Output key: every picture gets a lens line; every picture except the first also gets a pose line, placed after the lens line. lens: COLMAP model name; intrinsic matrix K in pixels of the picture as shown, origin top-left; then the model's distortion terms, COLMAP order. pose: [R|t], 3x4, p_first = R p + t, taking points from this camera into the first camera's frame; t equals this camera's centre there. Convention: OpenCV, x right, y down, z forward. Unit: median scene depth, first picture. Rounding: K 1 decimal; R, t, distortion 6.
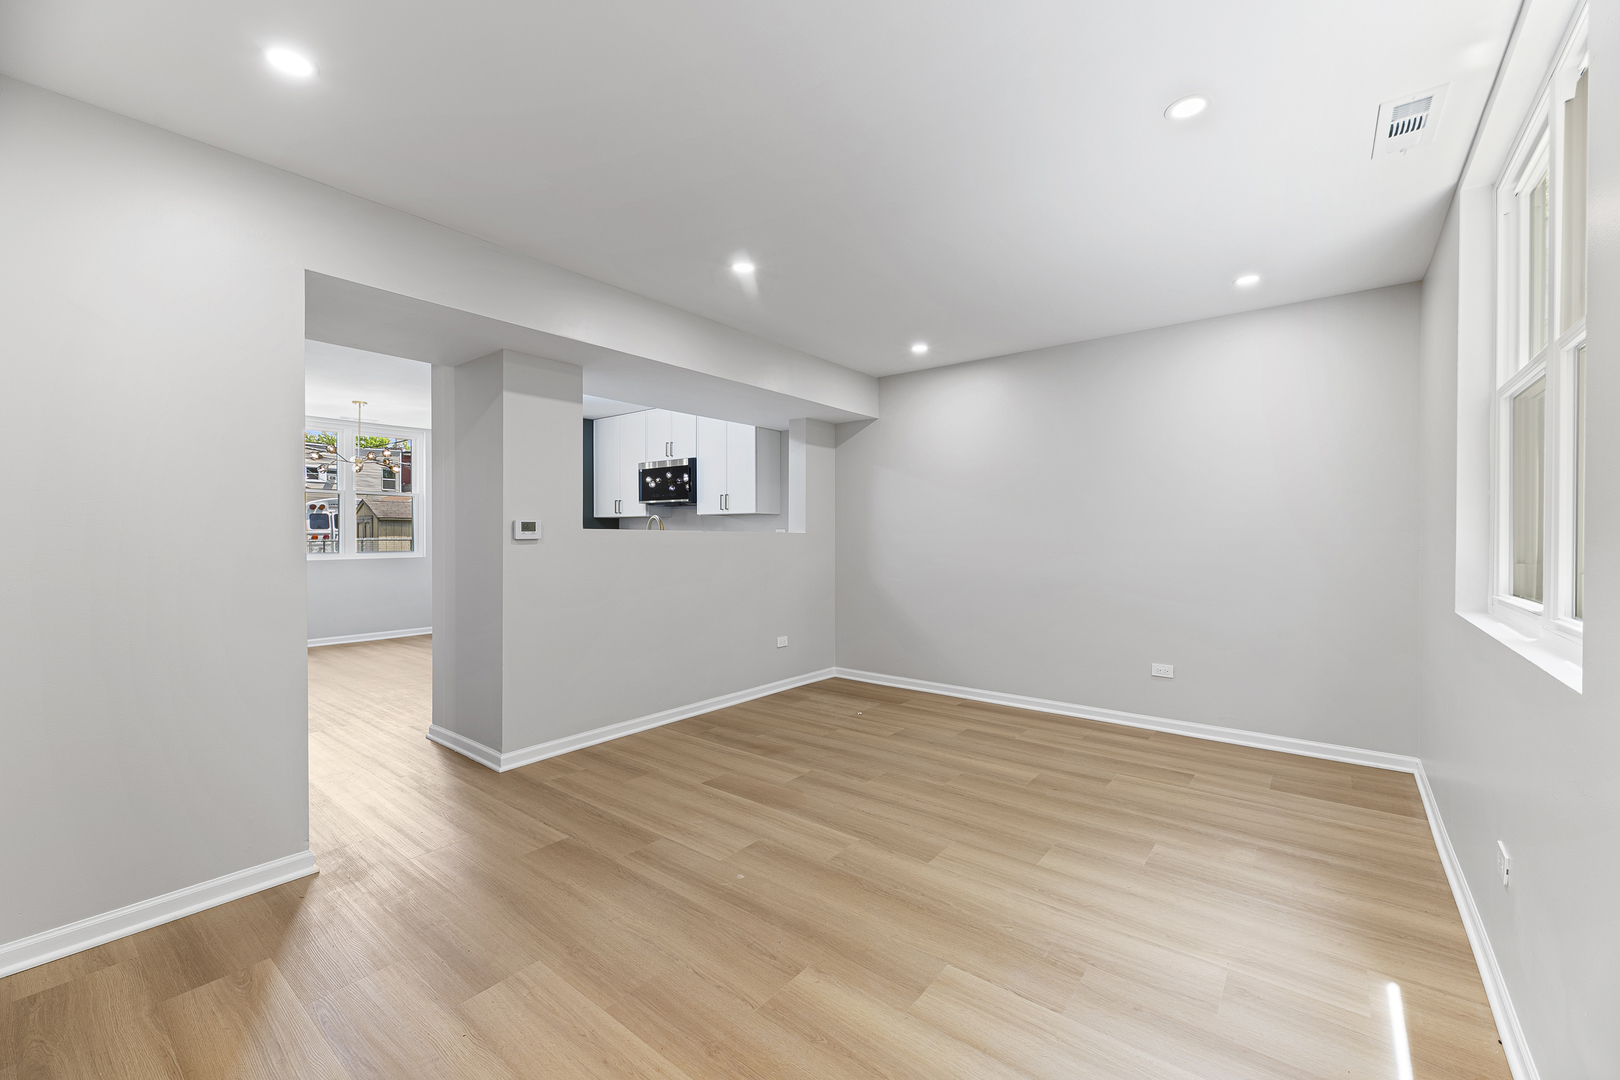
lens RADIAL K [[648.4, 0, 814.1], [0, 648.4, 539.5], [0, 0, 1]] dist [0.001973, -0.000336]
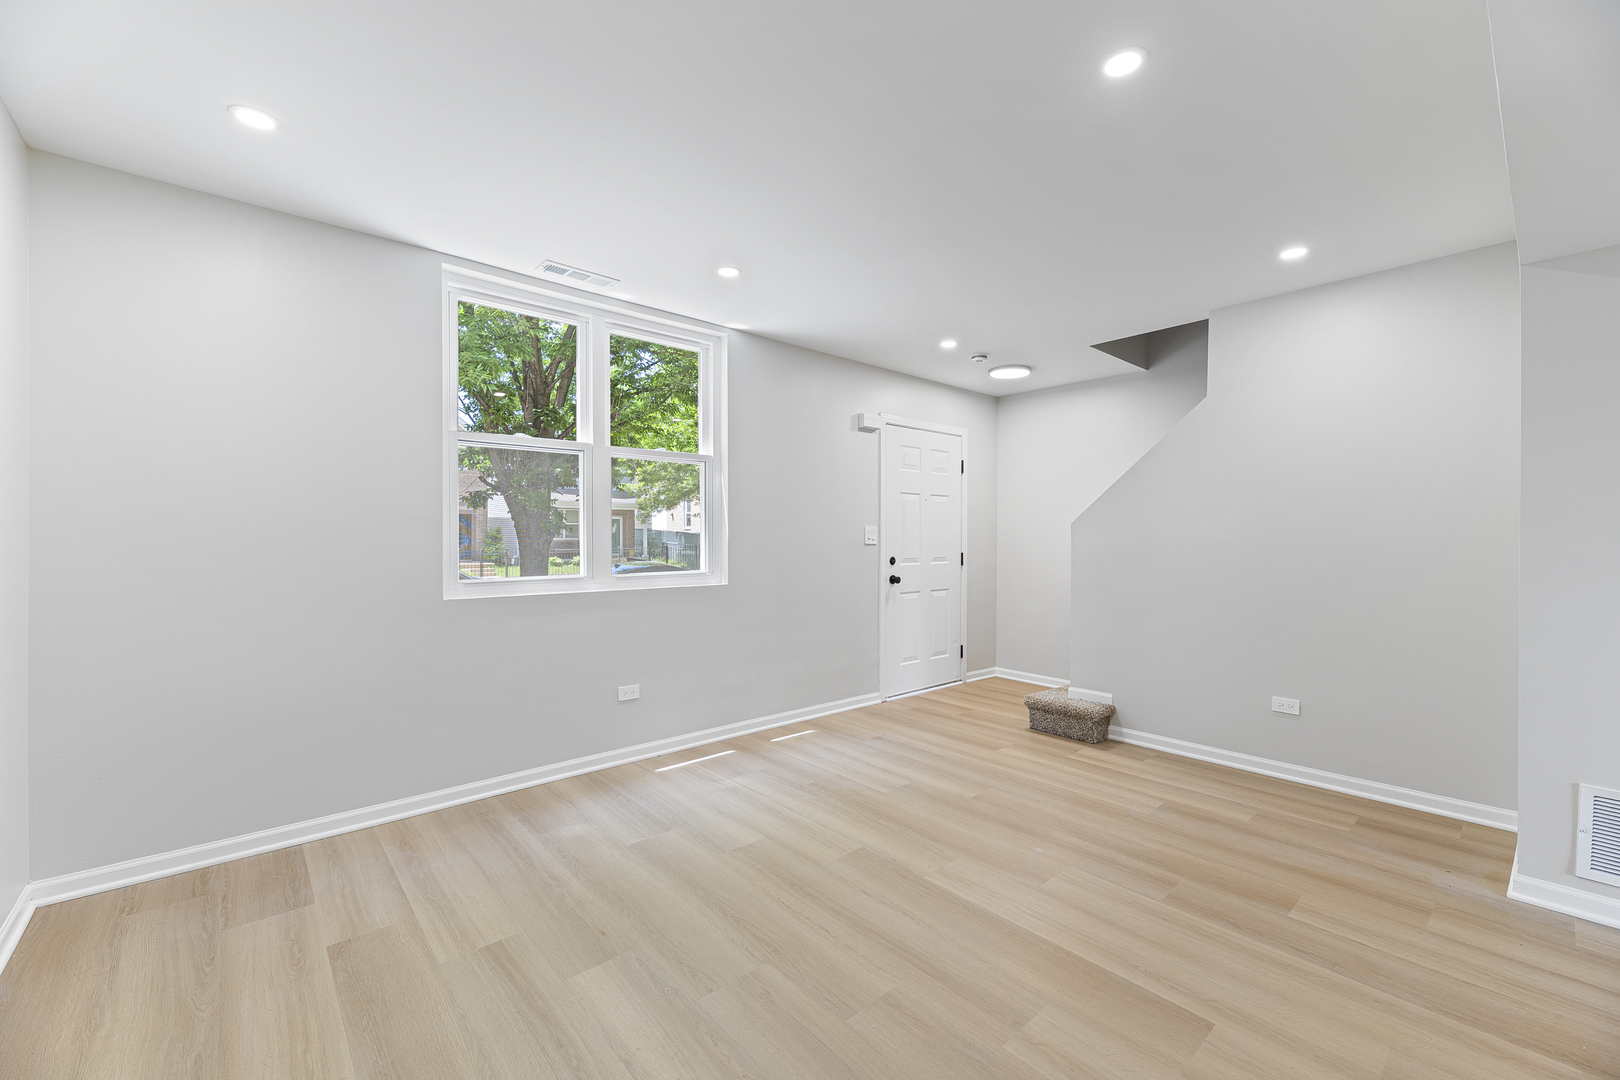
lens RADIAL K [[654.7, 0, 825.2], [0, 654.7, 536.6], [0, 0, 1]] dist [0.000398, -0.000470]
pose [[-0.987022, -0.003924, 0.160538, 0.048181], [-0.001799, 0.999909, 0.013380, -0.018341], [-0.160576, 0.012918, -0.986939, 1.522627]]
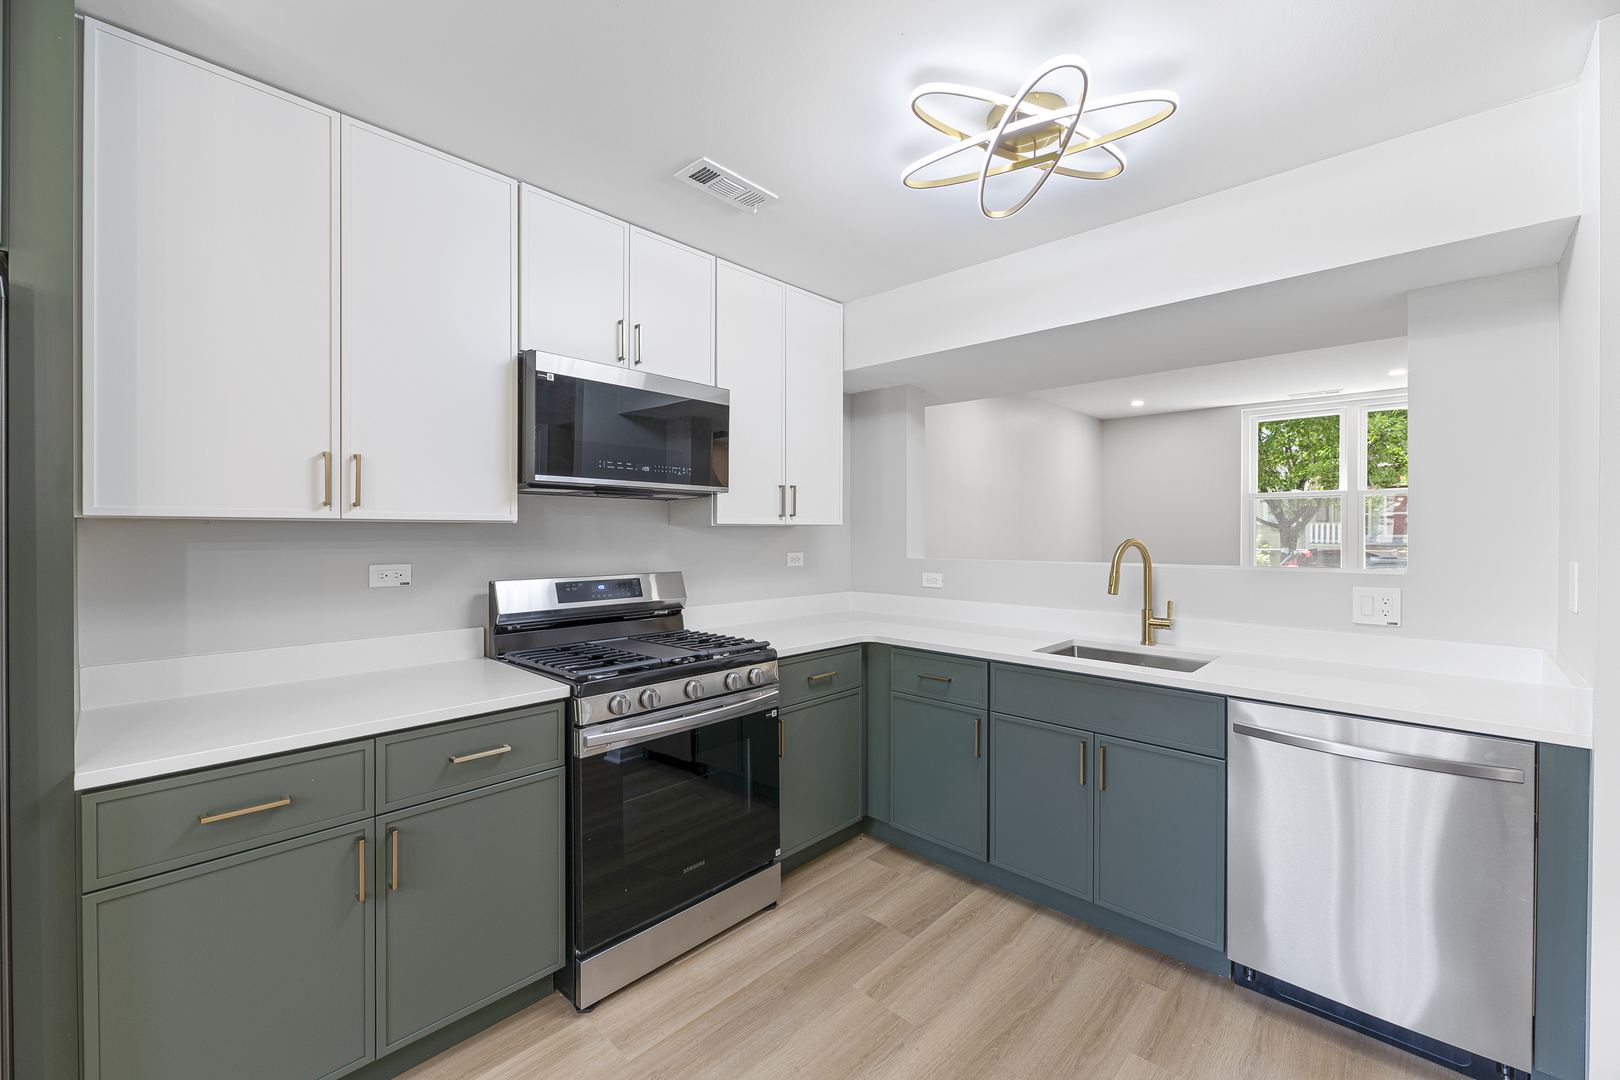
lens RADIAL K [[654.7, 0, 825.2], [0, 654.7, 536.6], [0, 0, 1]] dist [0.000398, -0.000470]
pose [[0.074044, -0.007916, 0.997224, -1.156427], [0.007573, 0.999944, 0.007375, -0.062169], [-0.997226, 0.007006, 0.074100, 1.709145]]
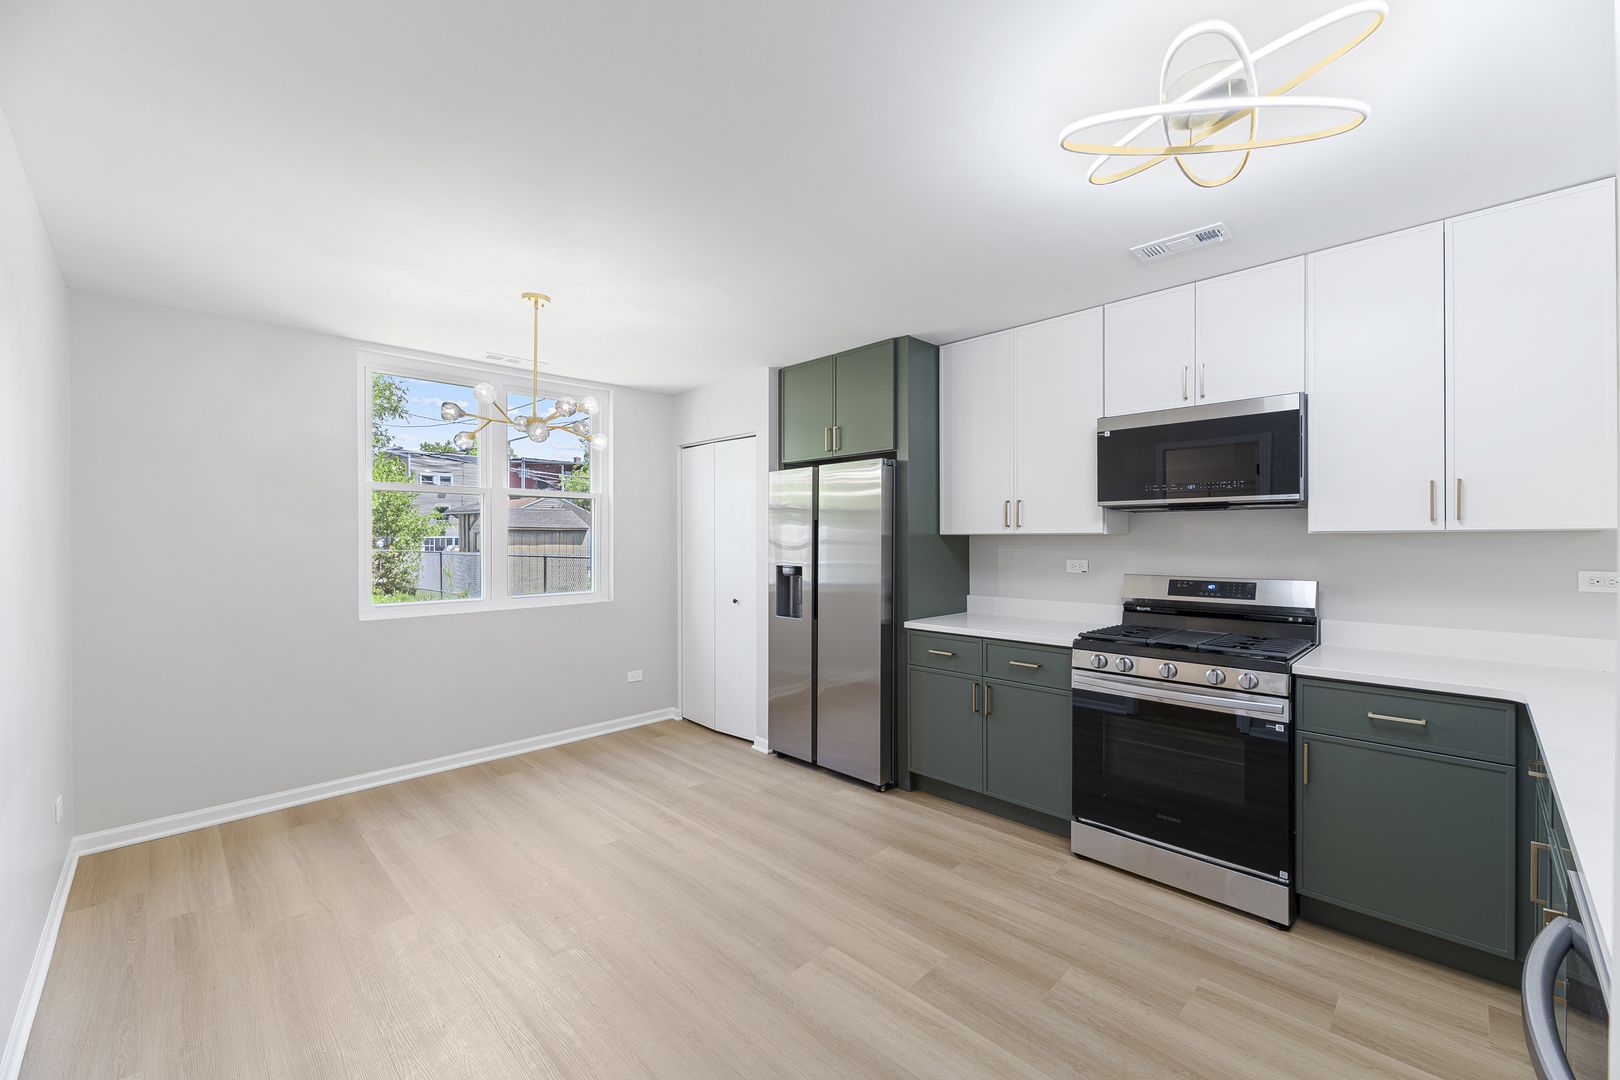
lens RADIAL K [[648.4, 0, 814.1], [0, 648.4, 539.5], [0, 0, 1]] dist [0.001973, -0.000336]
pose [[0.993027, -0.002258, -0.117862, -0.846190], [0.001104, 0.999951, -0.009849, -0.056375], [0.117879, 0.009650, 0.992981, 1.059174]]
